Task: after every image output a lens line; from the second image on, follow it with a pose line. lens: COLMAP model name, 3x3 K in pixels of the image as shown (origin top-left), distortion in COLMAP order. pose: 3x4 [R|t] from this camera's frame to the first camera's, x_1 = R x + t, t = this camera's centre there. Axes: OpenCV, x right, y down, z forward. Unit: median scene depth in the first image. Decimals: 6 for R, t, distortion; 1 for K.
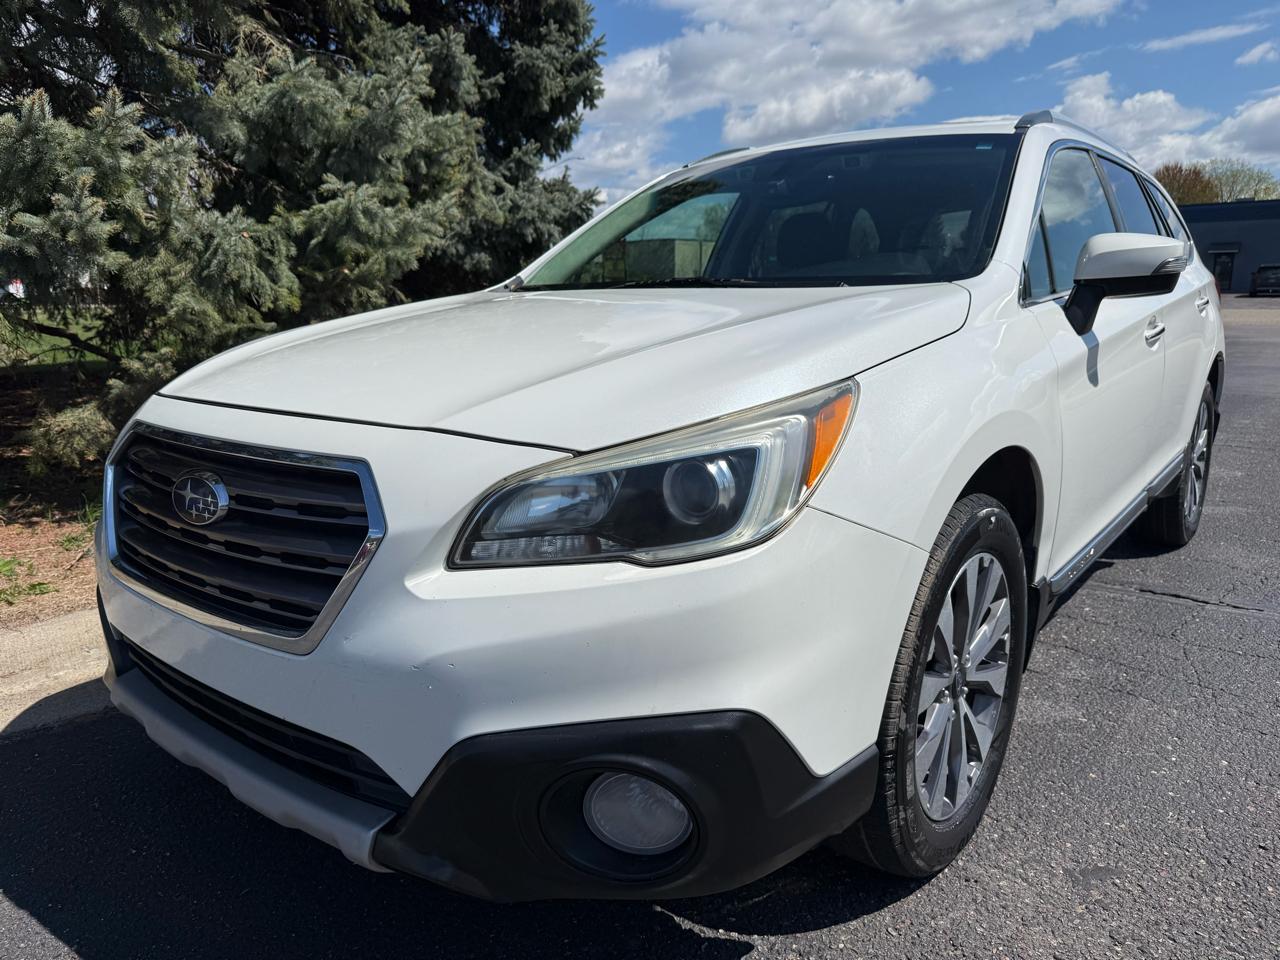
lens RADIAL K [[863.0, 0, 639.5], [0, 863.0, 483.0], [0, 0, 1]] dist [-0.001376, -0.001319]
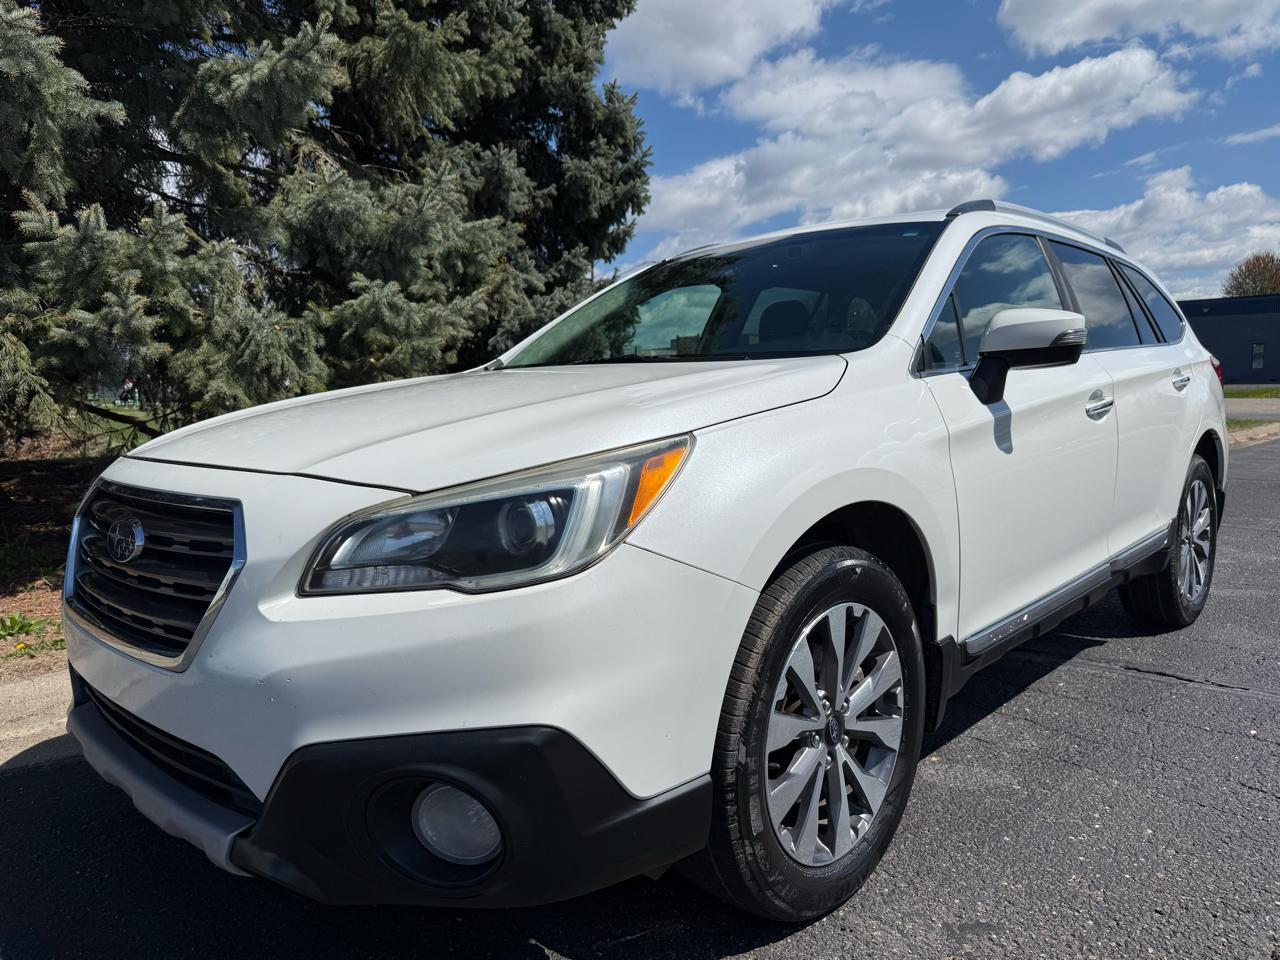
lens RADIAL K [[853.9, 0, 639.5], [0, 853.9, 490.4], [0, 0, 1]] dist [0.030861, -0.042692]
pose [[0.996641, 0.002478, -0.081858, 0.112225], [-0.010418, 0.995257, -0.096723, 0.024123], [0.081230, 0.097251, 0.991940, -0.034234]]
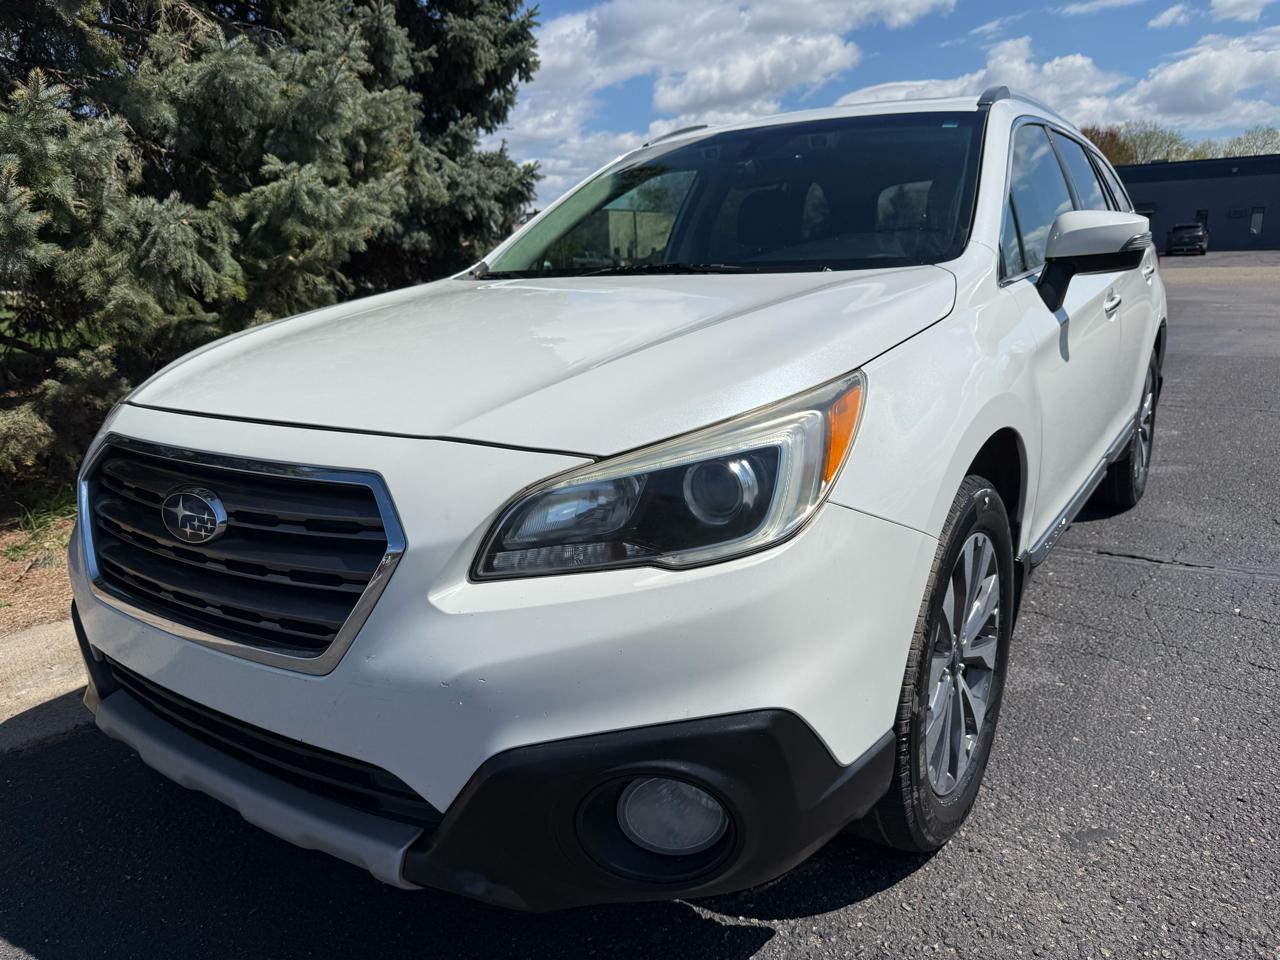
lens RADIAL K [[864.7, 0, 640.0], [0, 864.7, 480.0], [0, 0, 1]] dist [-0.002800, 0.001018]
pose [[0.997114, -0.039079, 0.065081, -0.032218], [0.037271, 0.998891, 0.028772, -0.013024], [-0.066133, -0.026263, 0.997465, 0.004078]]
